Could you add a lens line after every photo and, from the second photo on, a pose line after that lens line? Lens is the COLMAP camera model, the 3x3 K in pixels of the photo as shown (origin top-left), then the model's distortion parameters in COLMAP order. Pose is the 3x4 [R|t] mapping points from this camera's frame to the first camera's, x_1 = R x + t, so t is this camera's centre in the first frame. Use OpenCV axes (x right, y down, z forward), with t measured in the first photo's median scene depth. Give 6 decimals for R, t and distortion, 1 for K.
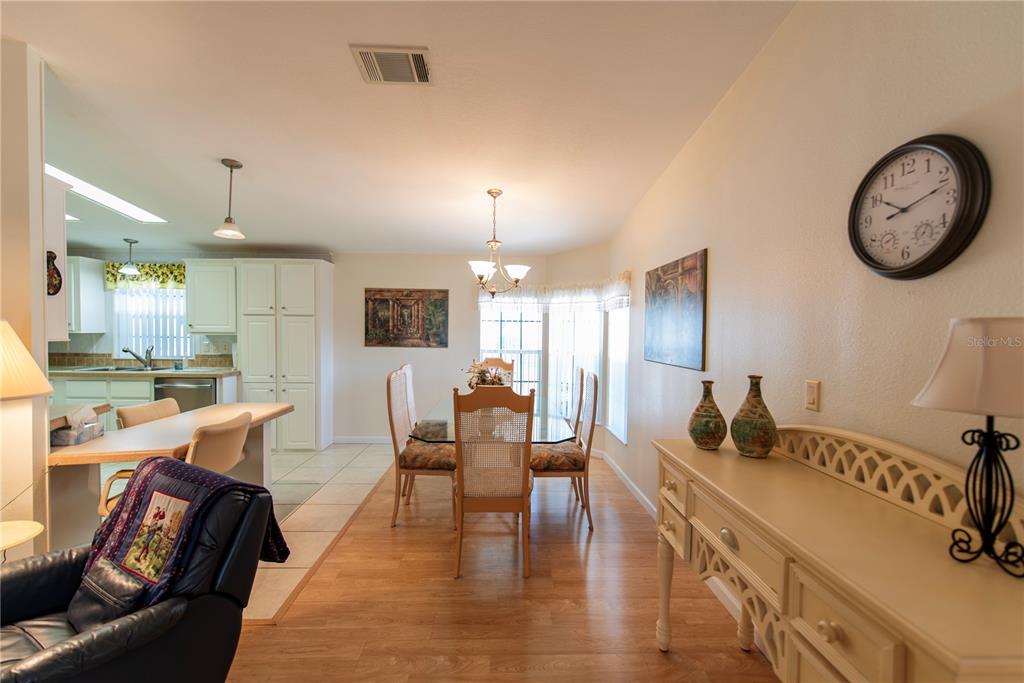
lens RADIAL K [[440.5, 0, 513.3], [0, 440.5, 341.7], [0, 0, 1]] dist [0.000818, 0.000208]
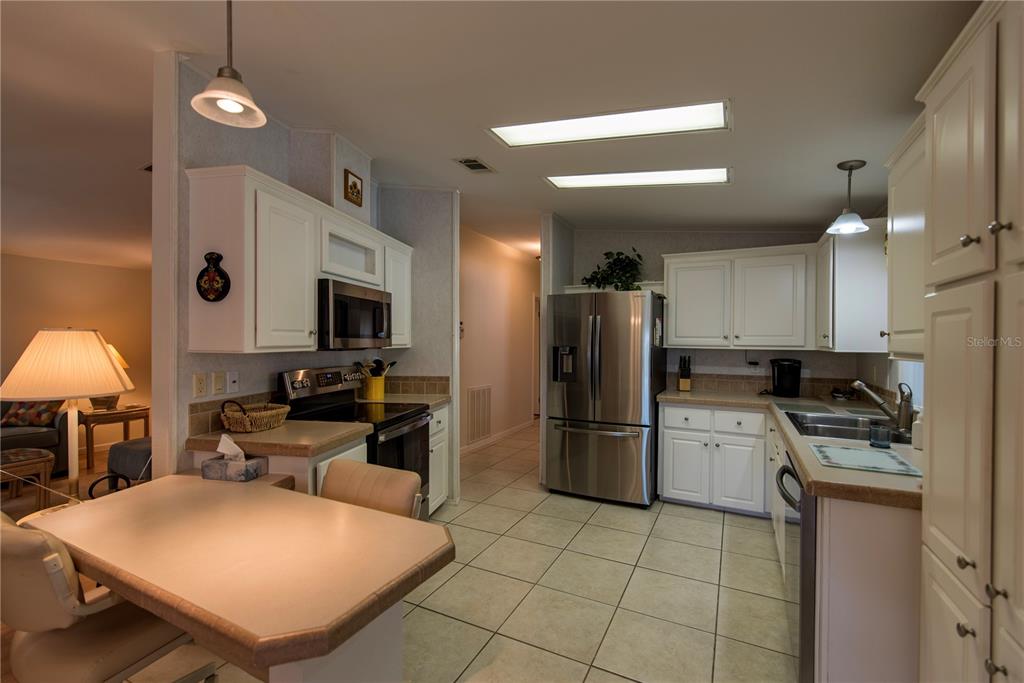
lens RADIAL K [[440.5, 0, 513.3], [0, 440.5, 341.7], [0, 0, 1]] dist [0.000818, 0.000208]
pose [[-0.480360, -0.010317, -0.877011, -0.255352], [-0.033397, 0.999421, 0.006536, -0.022601], [0.876435, 0.032430, -0.480426, 0.902166]]
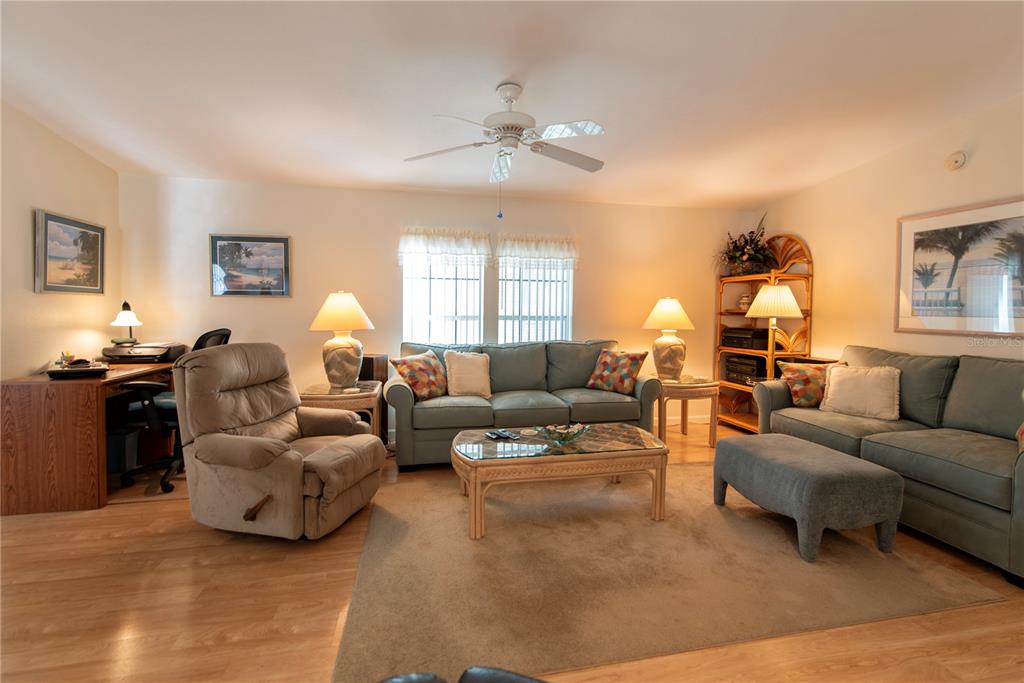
lens RADIAL K [[465.7, 0, 514.2], [0, 465.7, 318.6], [0, 0, 1]] dist [0.000838, 0.000068]
pose [[-0.983950, -0.014639, -0.177841, -0.253841], [-0.024600, 0.998242, 0.053932, 0.019313], [0.176739, 0.057442, -0.982580, 0.387312]]
